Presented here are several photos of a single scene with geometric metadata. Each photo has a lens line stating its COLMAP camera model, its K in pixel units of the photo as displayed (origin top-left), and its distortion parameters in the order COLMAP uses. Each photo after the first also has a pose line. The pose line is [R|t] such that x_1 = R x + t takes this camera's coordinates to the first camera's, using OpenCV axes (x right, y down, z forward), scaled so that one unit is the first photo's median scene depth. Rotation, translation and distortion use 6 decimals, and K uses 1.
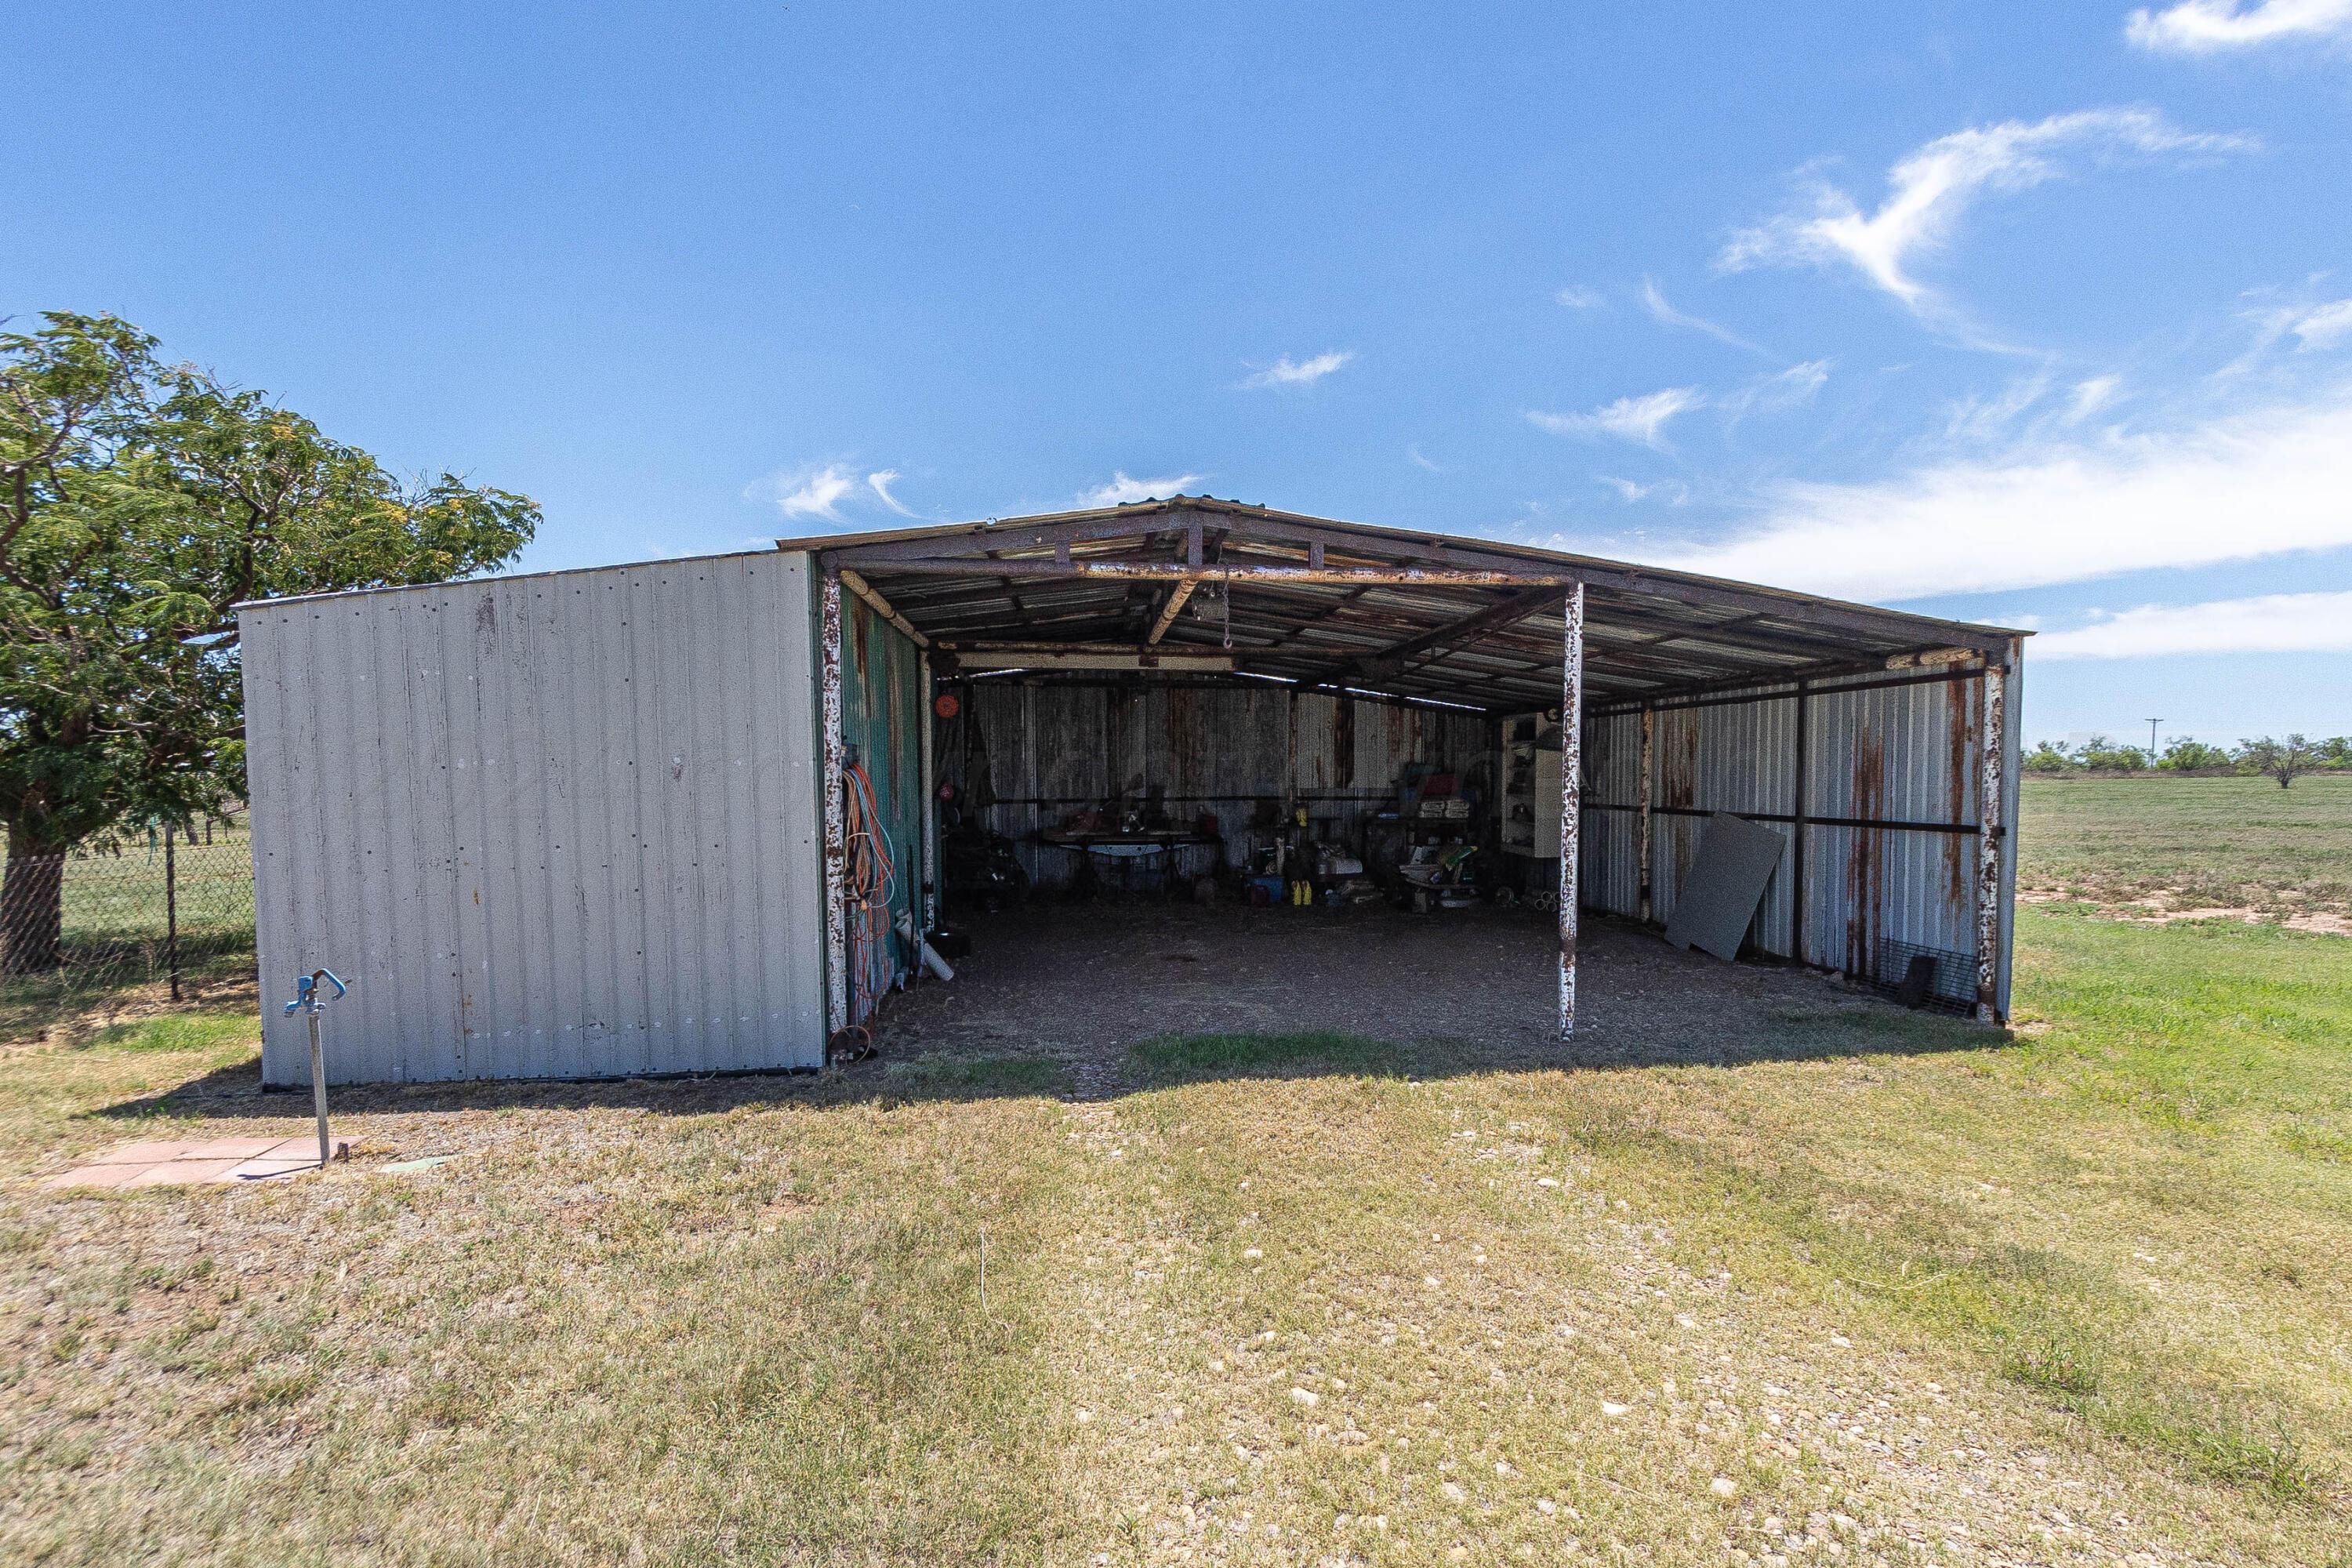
lens RADIAL K [[1225.6, 0, 1213.7], [0, 1225.6, 843.5], [0, 0, 1]] dist [0.009665, -0.000328]
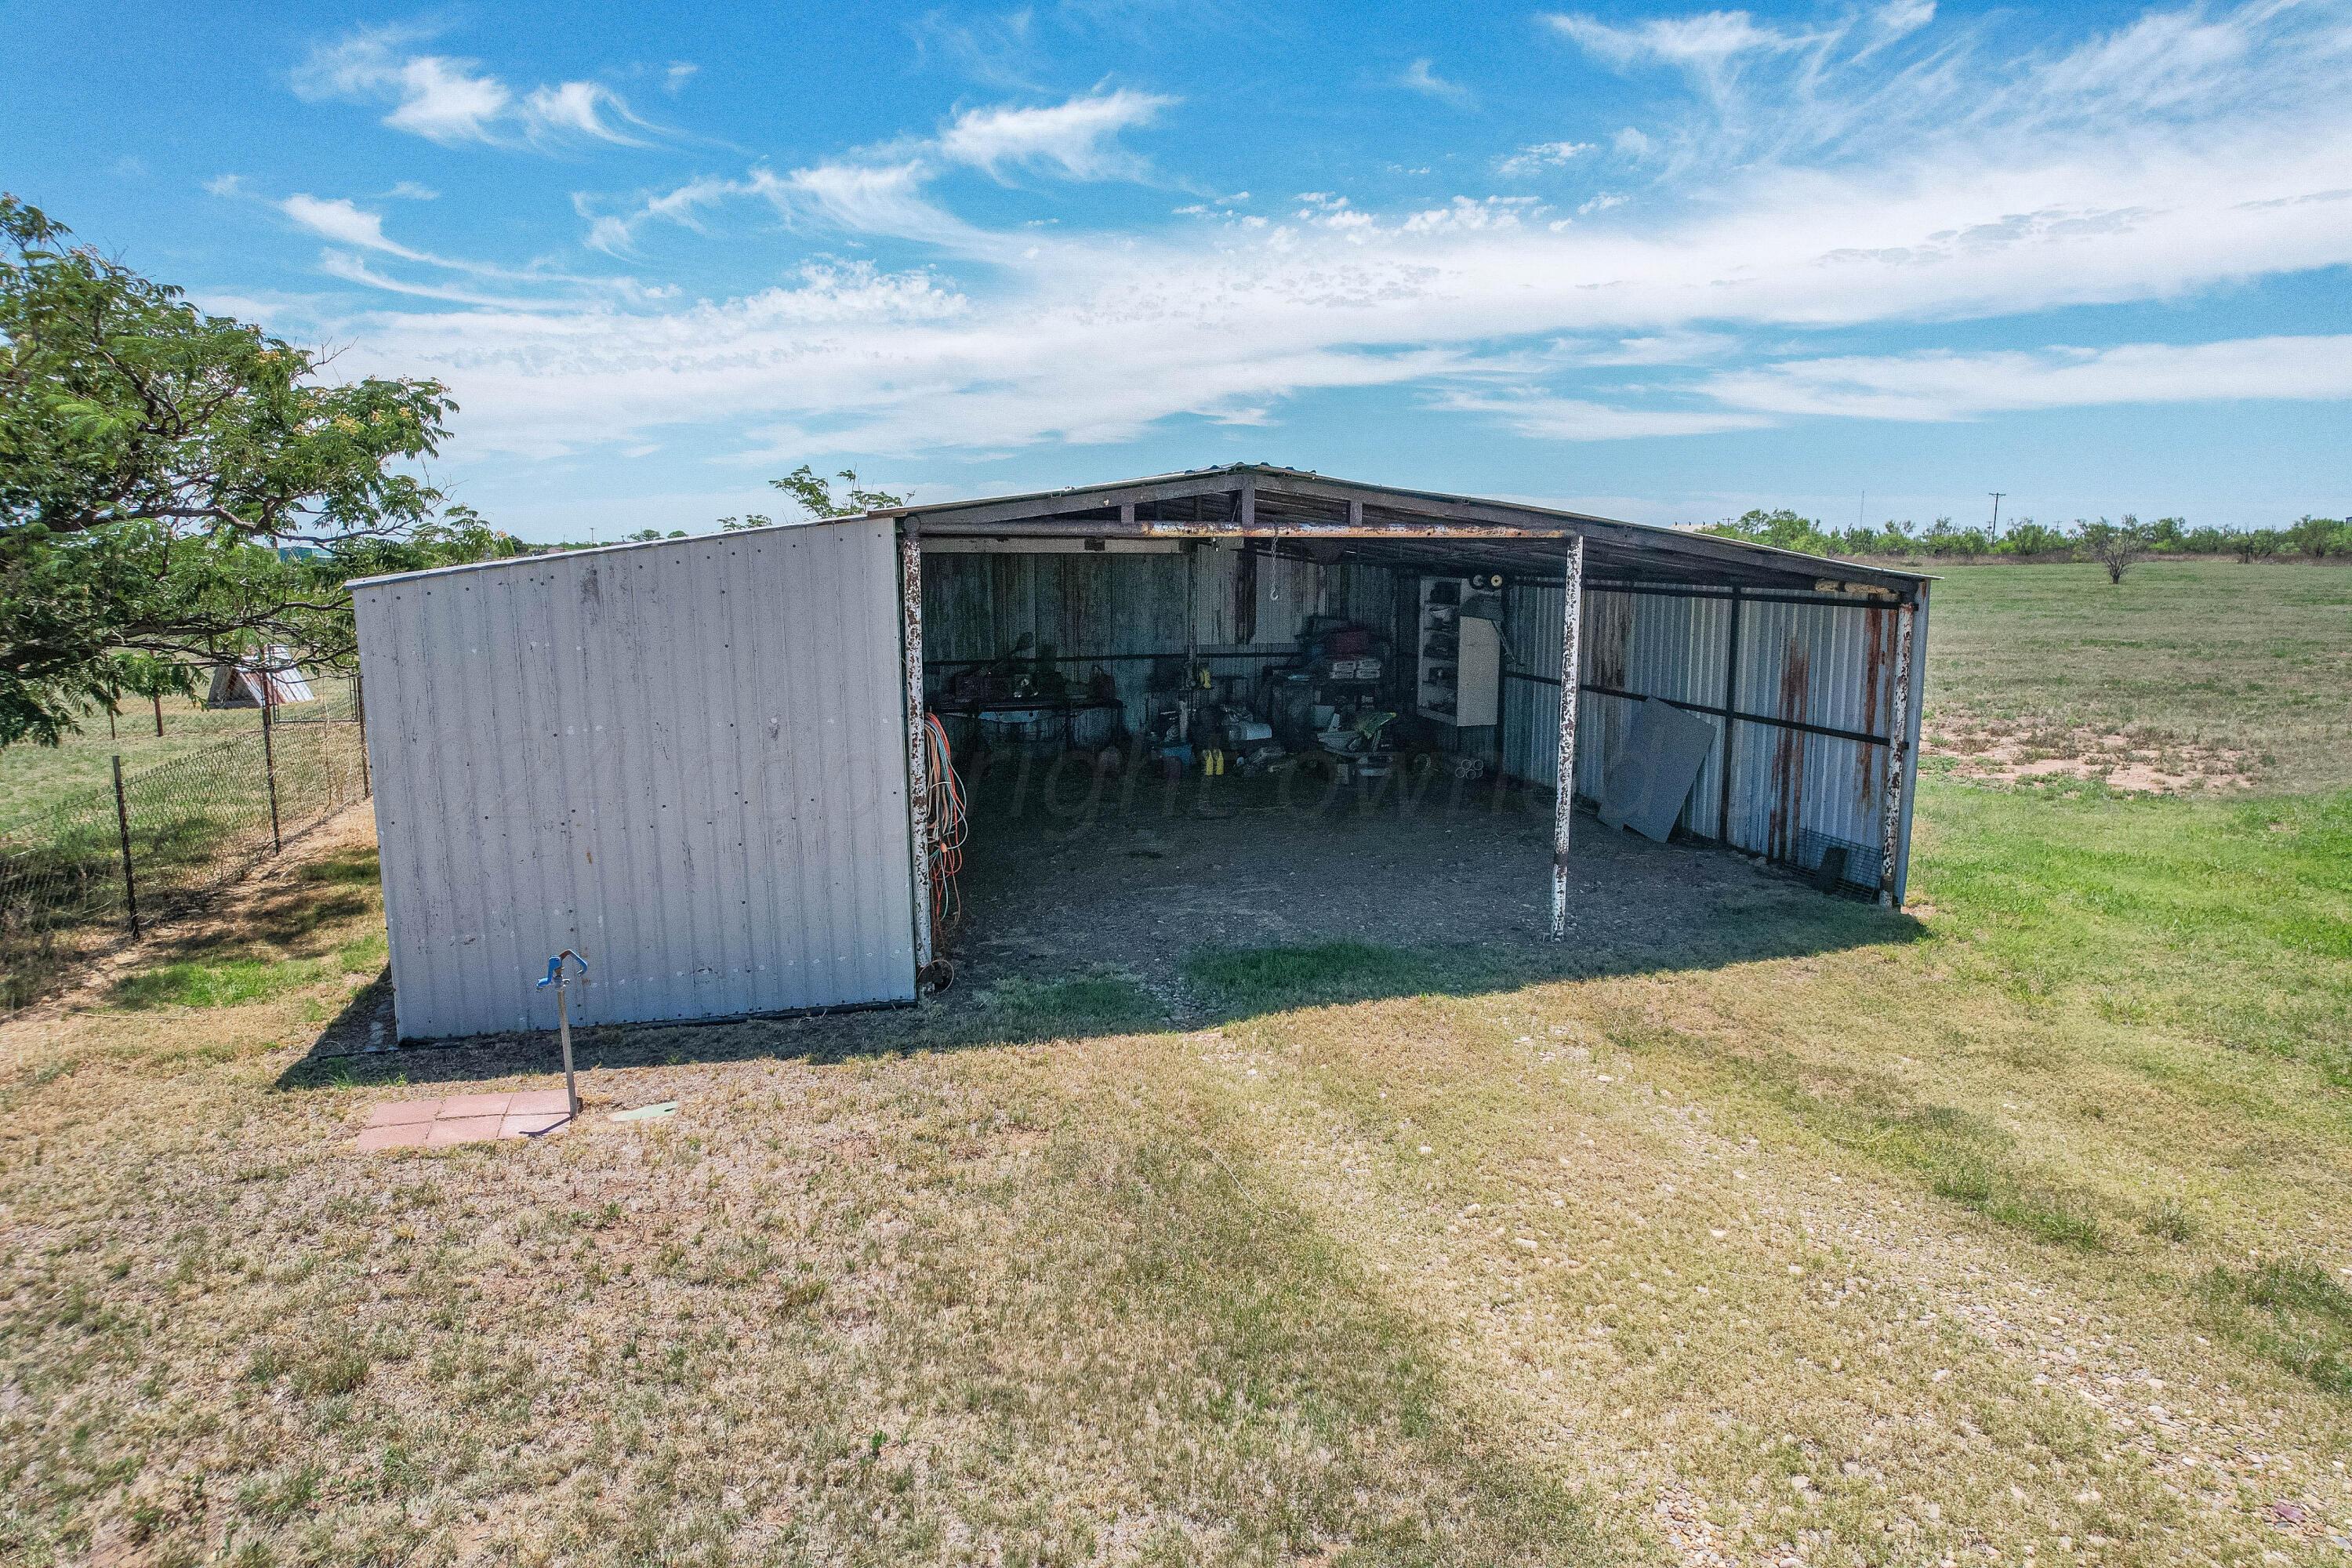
lens RADIAL K [[1540.9, 0, 1179.9], [0, 1540.9, 794.3], [0, 0, 1]] dist [-0.085473, 0.088688]
pose [[0.986392, -0.026244, 0.162305, -0.282255], [0.007335, 0.993220, 0.116022, -0.140619], [-0.164249, -0.113252, 0.979896, -0.312167]]
